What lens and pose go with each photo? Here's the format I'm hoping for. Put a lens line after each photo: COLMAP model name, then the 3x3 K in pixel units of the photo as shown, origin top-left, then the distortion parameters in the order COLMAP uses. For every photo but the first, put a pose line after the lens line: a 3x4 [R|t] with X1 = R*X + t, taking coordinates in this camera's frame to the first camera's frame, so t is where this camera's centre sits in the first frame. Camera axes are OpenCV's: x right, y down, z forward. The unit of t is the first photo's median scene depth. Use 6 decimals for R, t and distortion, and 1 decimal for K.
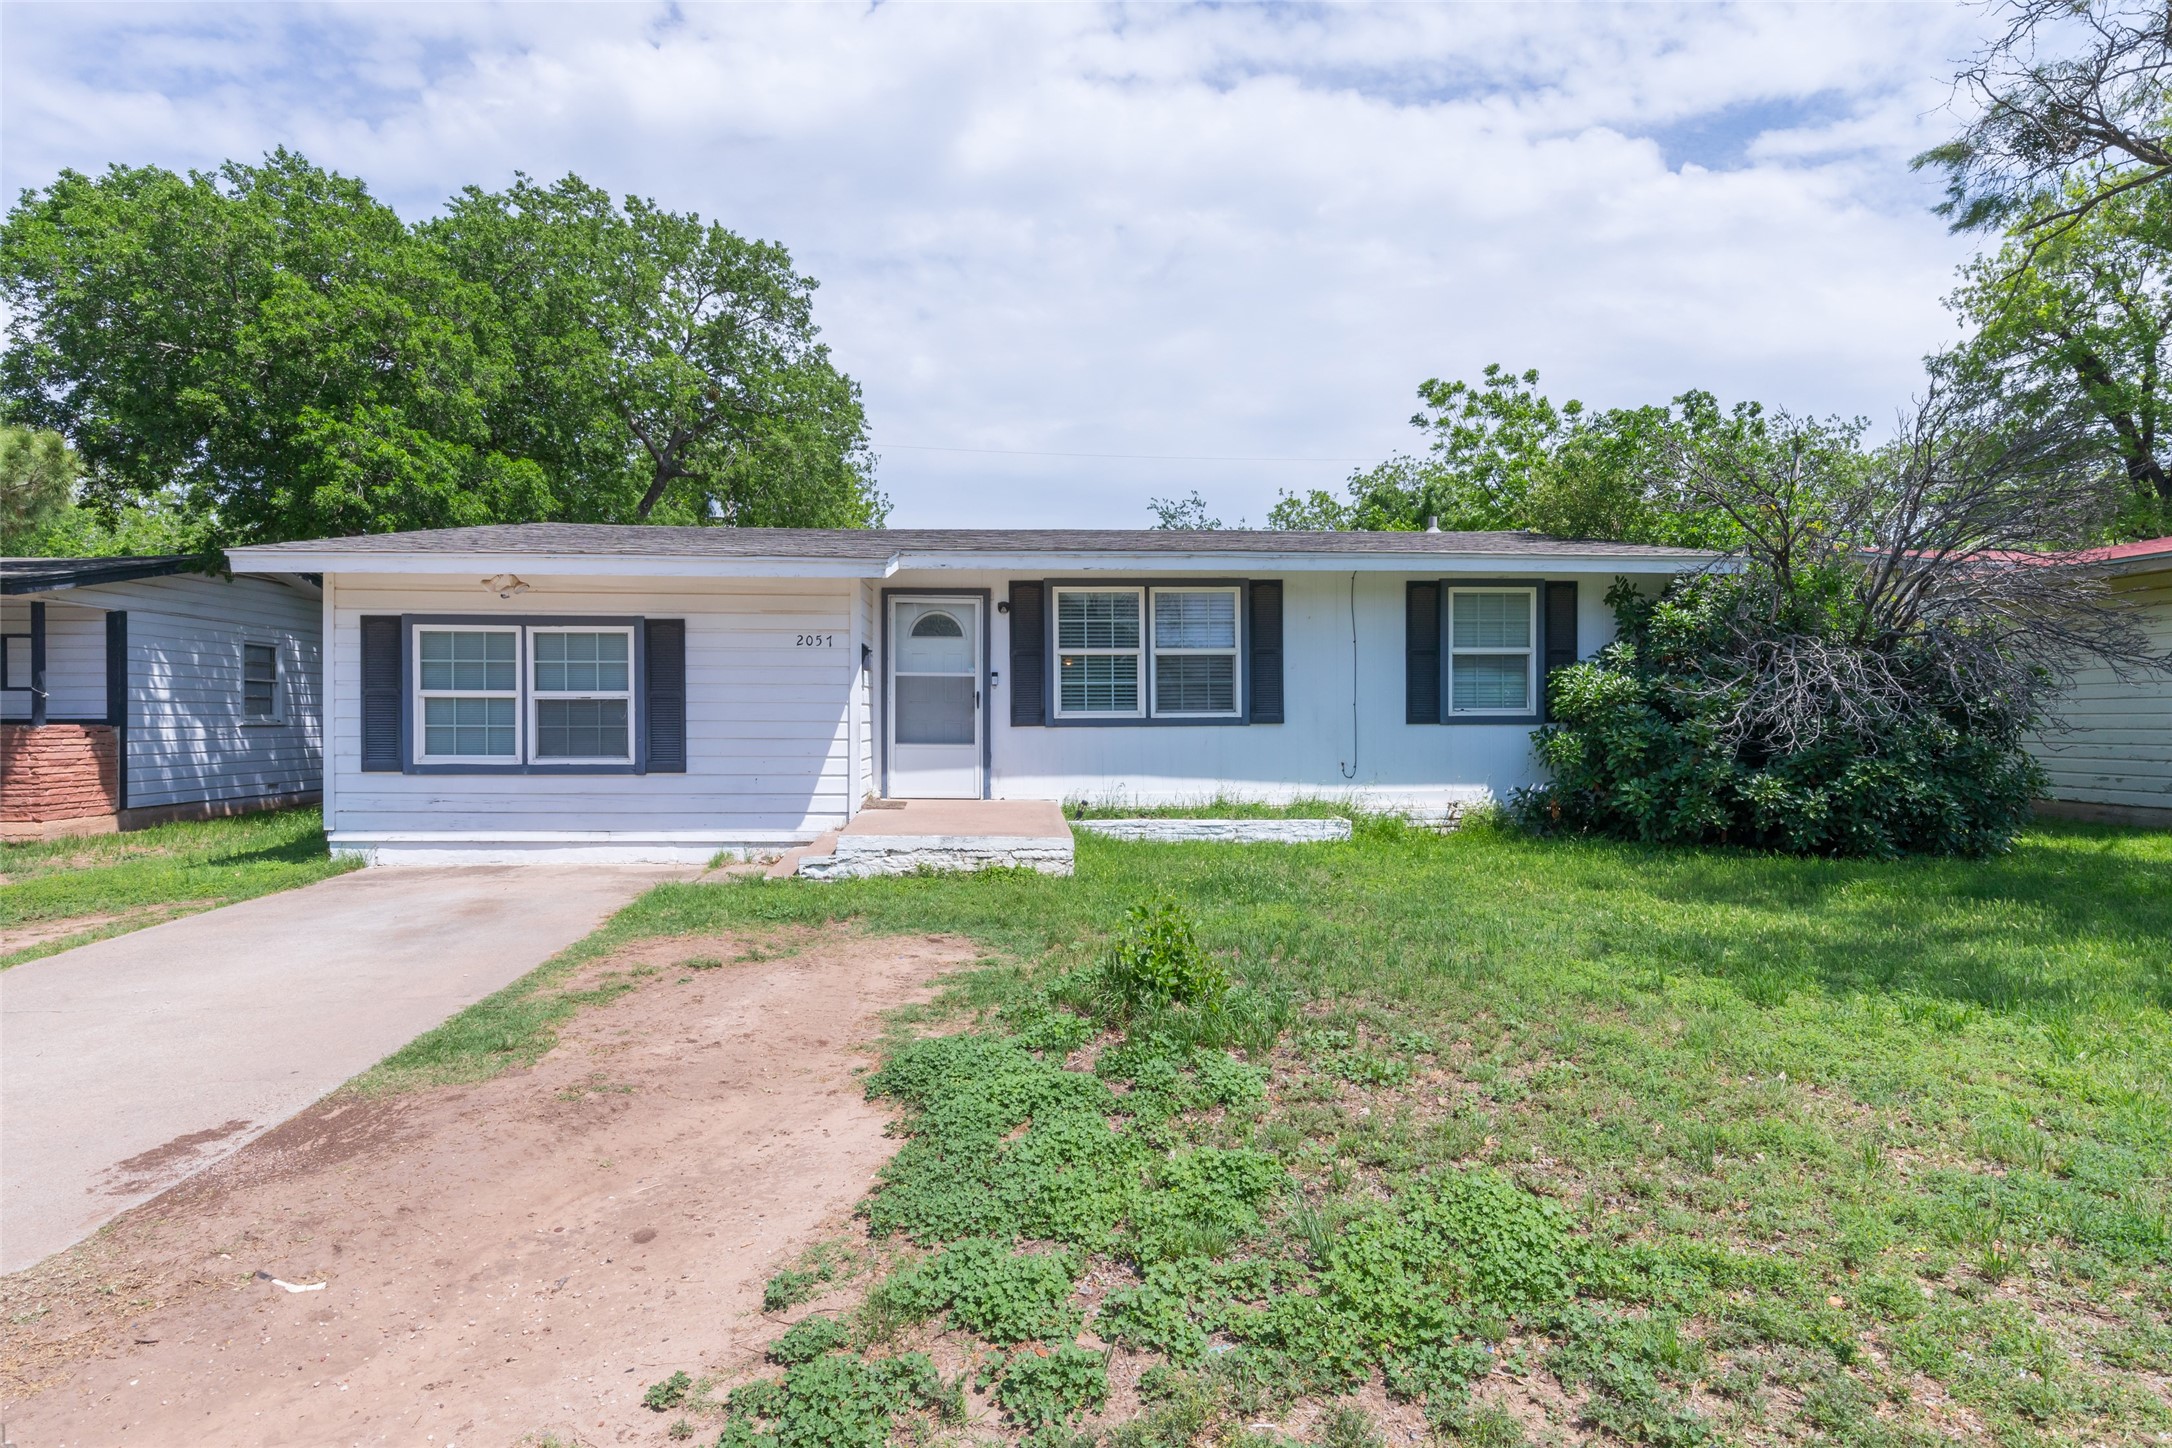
lens RADIAL K [[1183.8, 0, 1086.0], [0, 1183.8, 724.0], [0, 0, 1]] dist [0.002639, 0.001166]
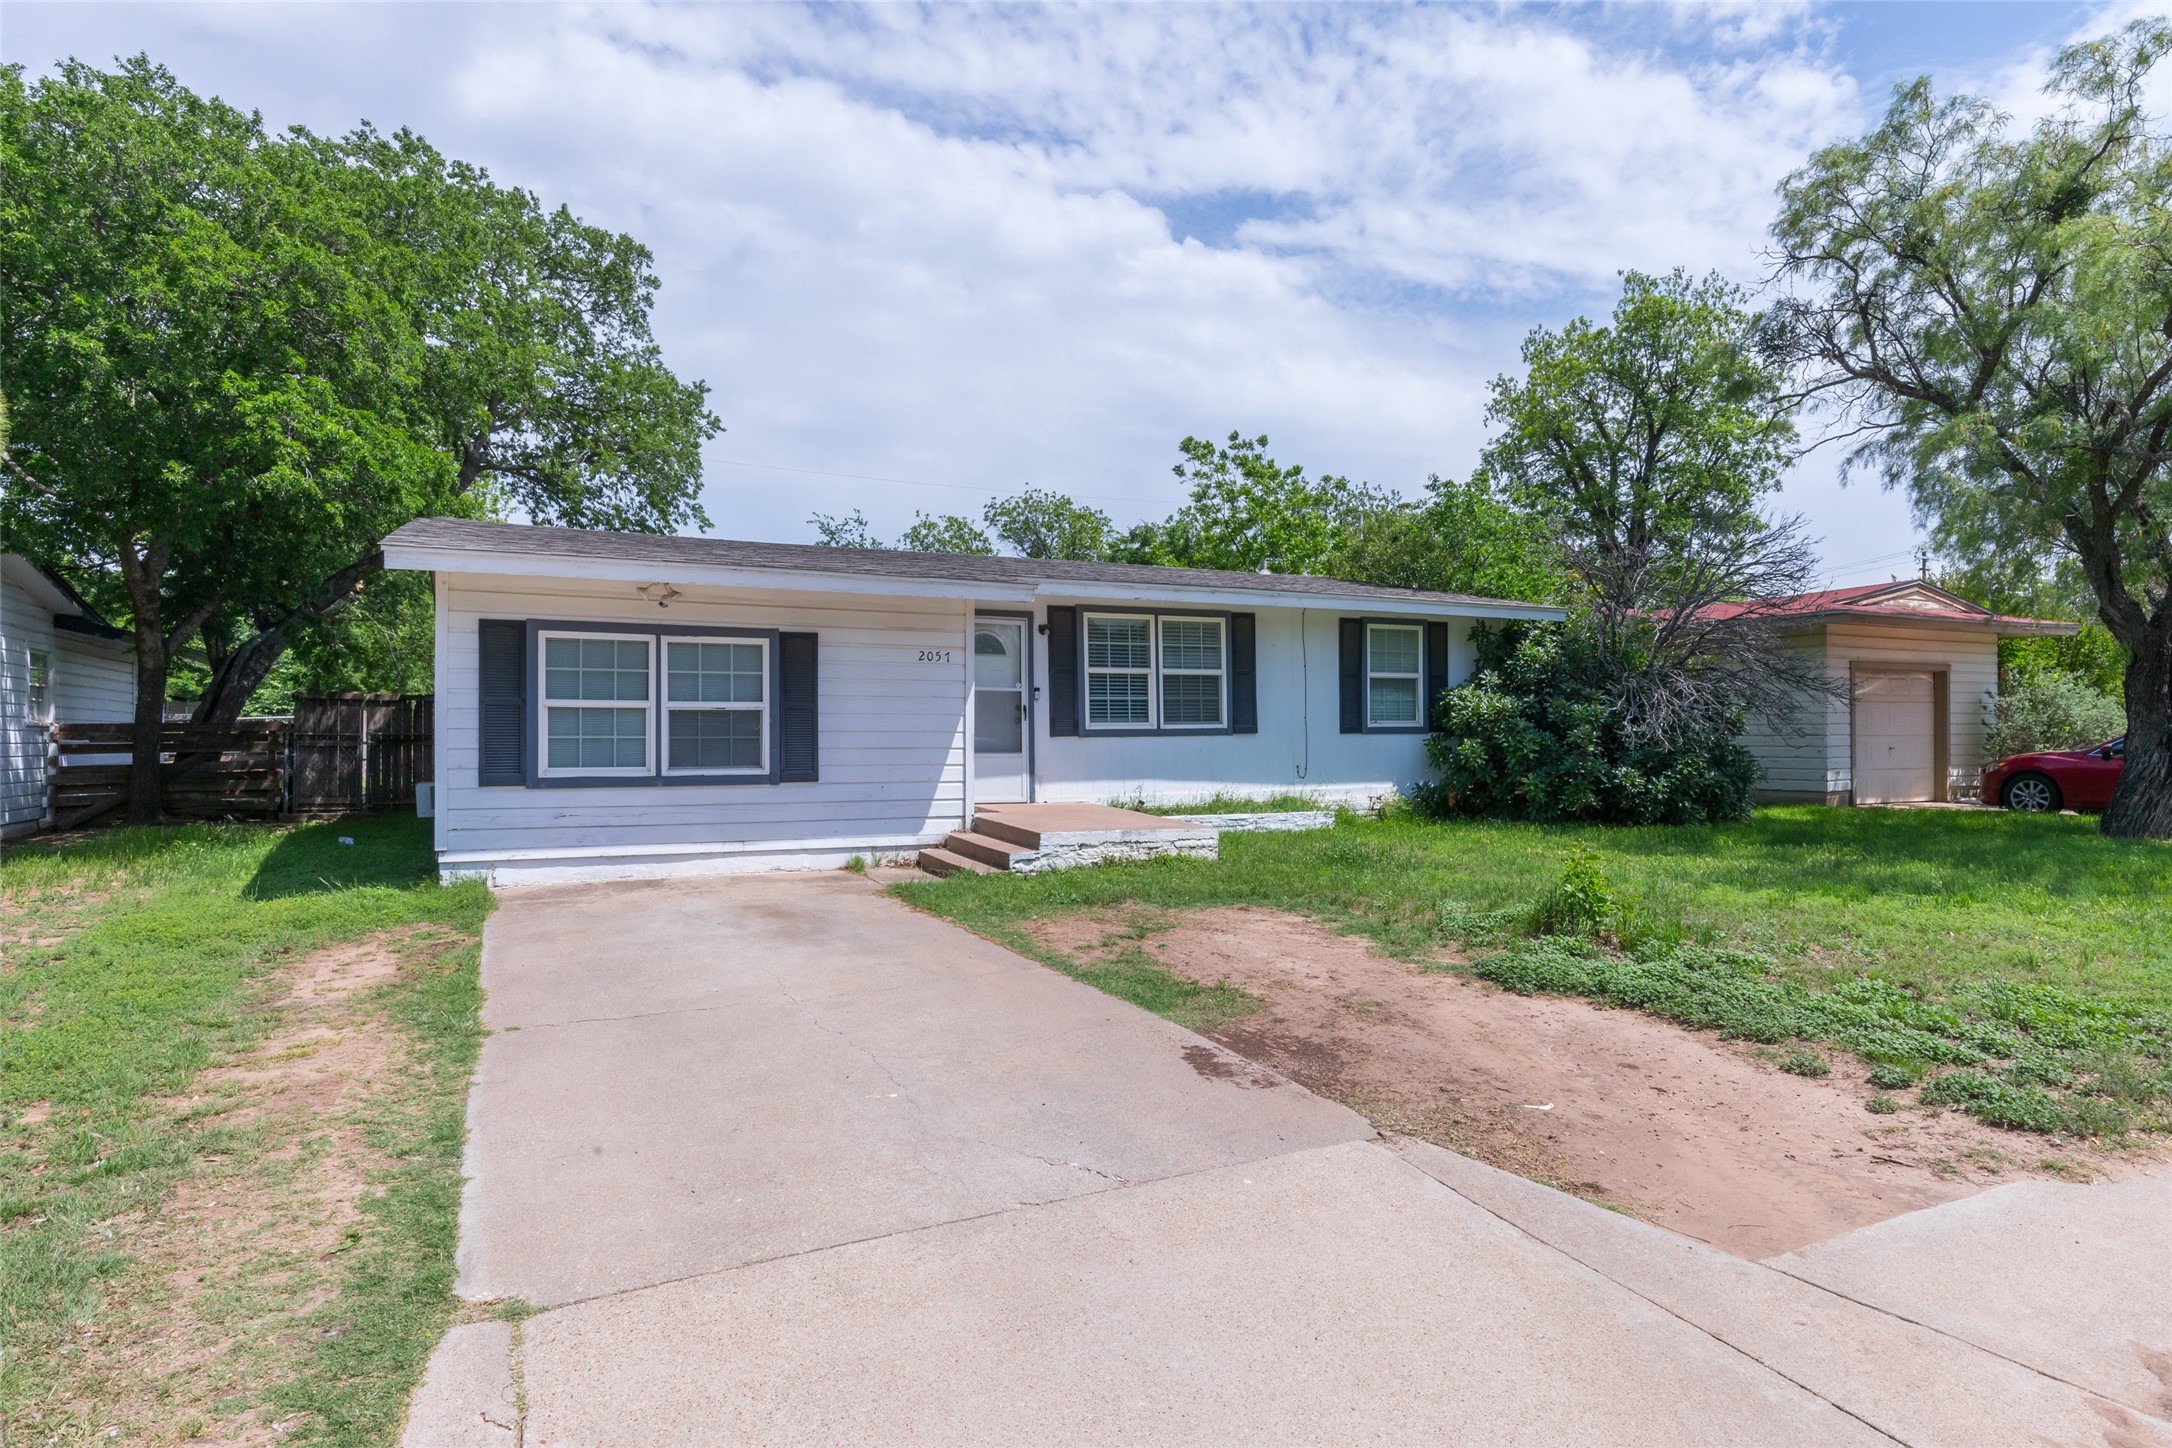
lens RADIAL K [[1183.8, 0, 1086.0], [0, 1183.8, 724.0], [0, 0, 1]] dist [0.002639, 0.001166]
pose [[0.924091, 0.000241, 0.382173, -0.456251], [0.005061, 0.999904, -0.012869, 0.004703], [-0.382139, 0.013826, 0.924001, -0.038238]]
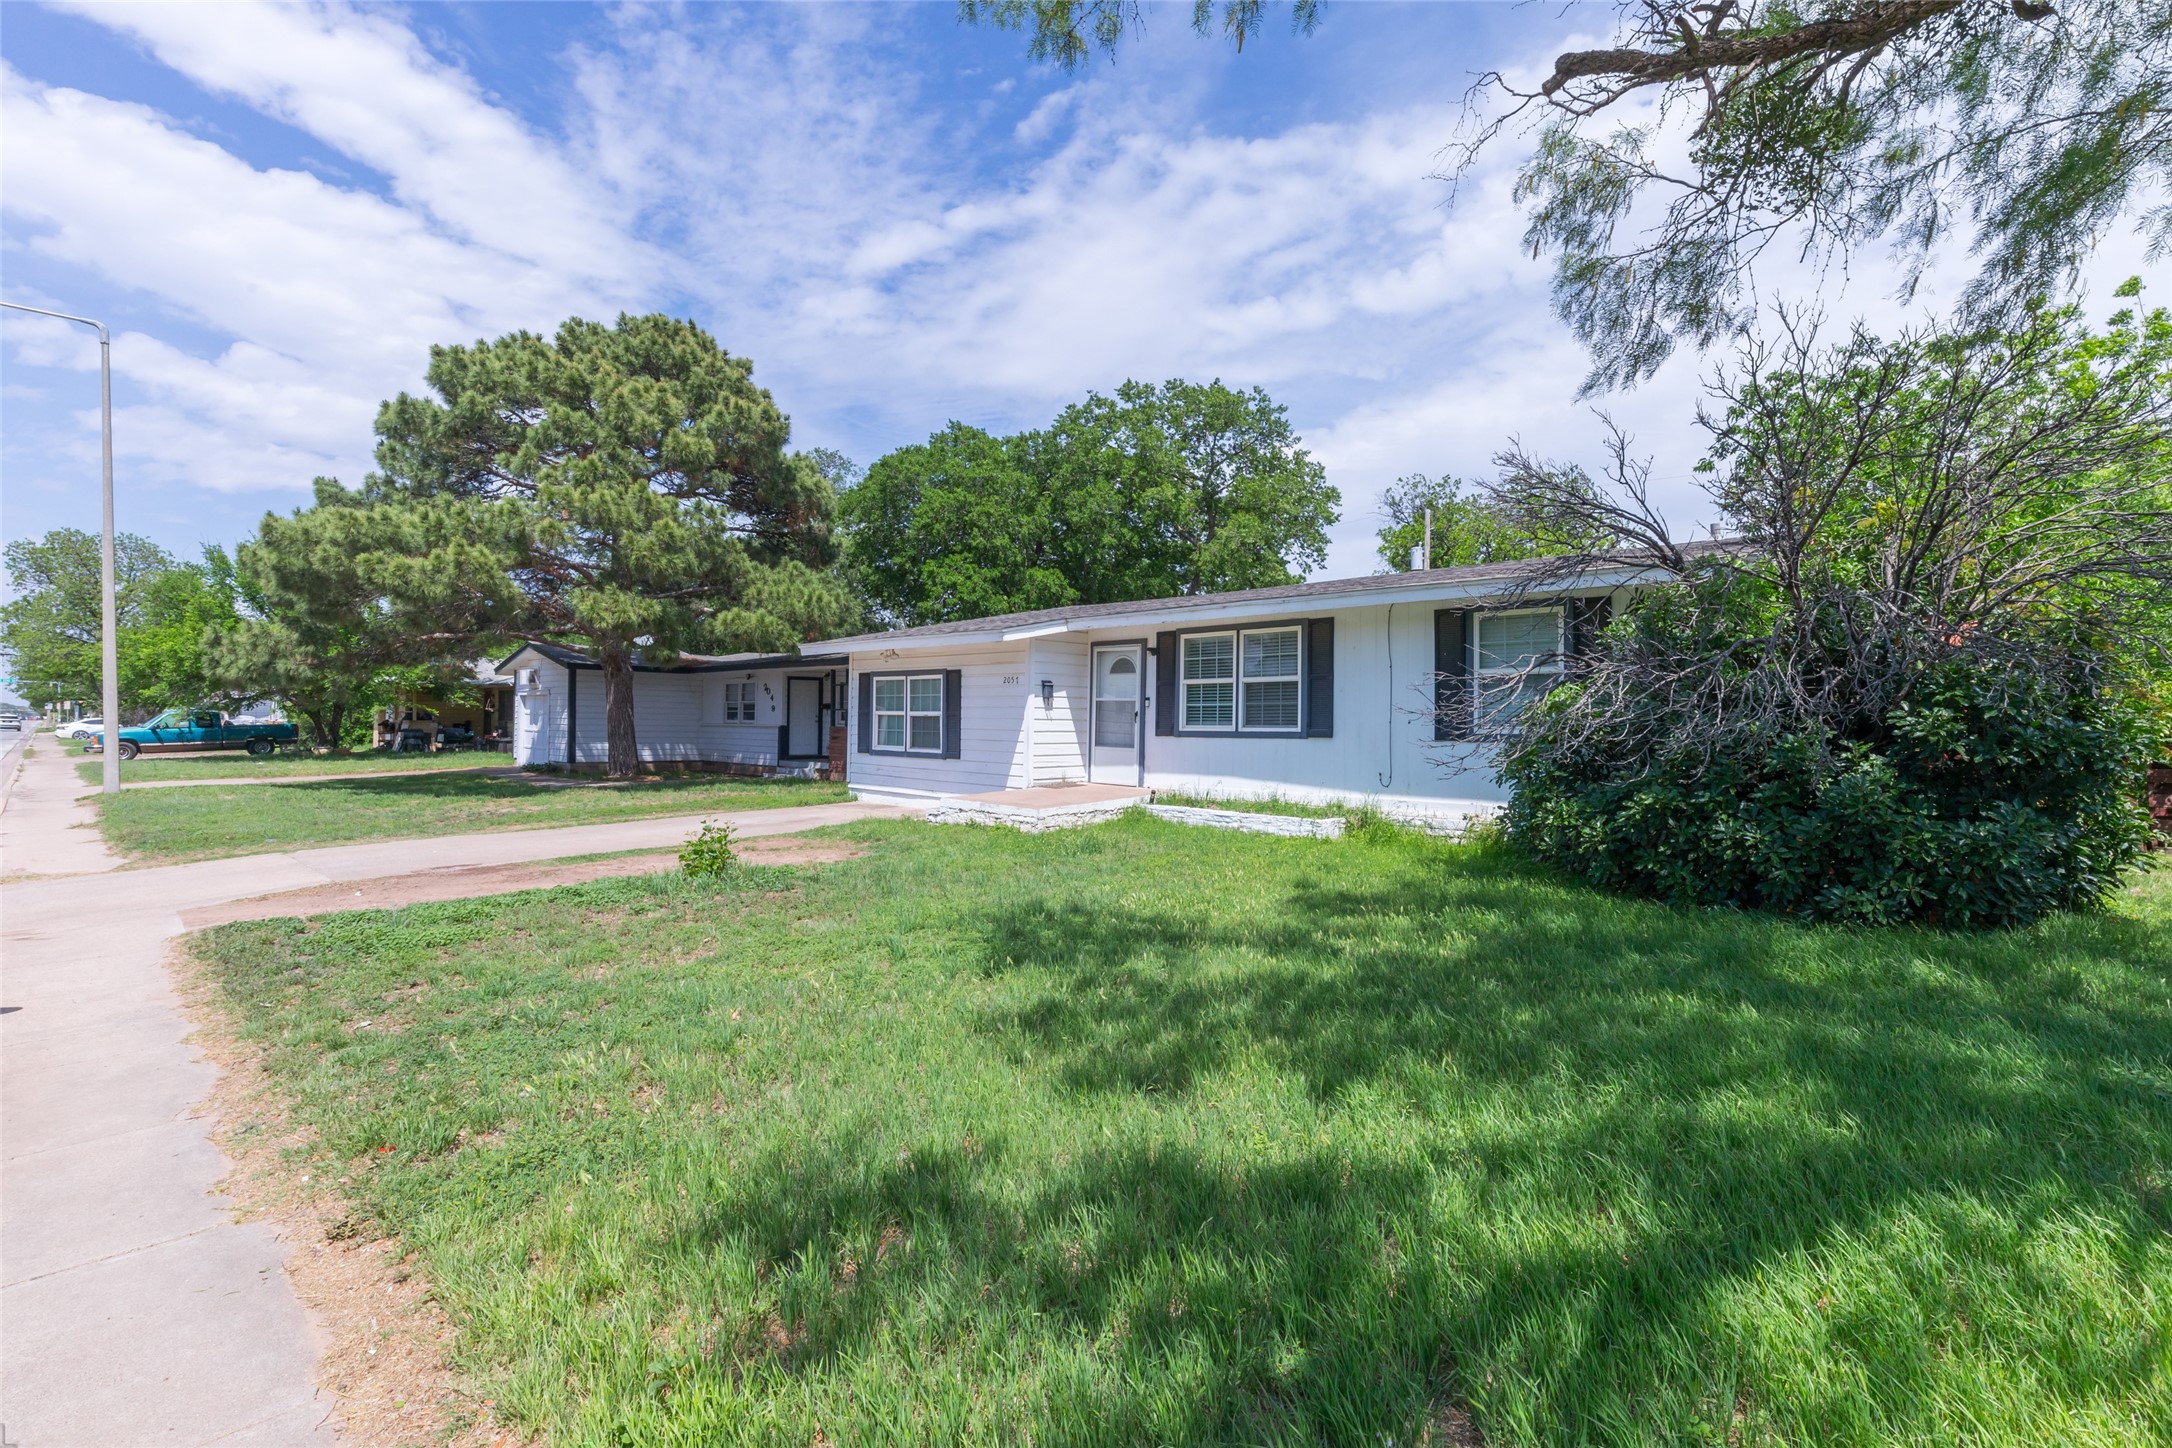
lens RADIAL K [[976.8, 0, 1117.0], [0, 976.8, 714.3], [0, 0, 1]] dist [0.000111, -0.000126]
pose [[0.688760, 0.001811, -0.724987, 0.742189], [-0.014438, 0.999833, -0.011219, -0.009943], [0.724846, 0.018194, 0.688671, 0.169560]]
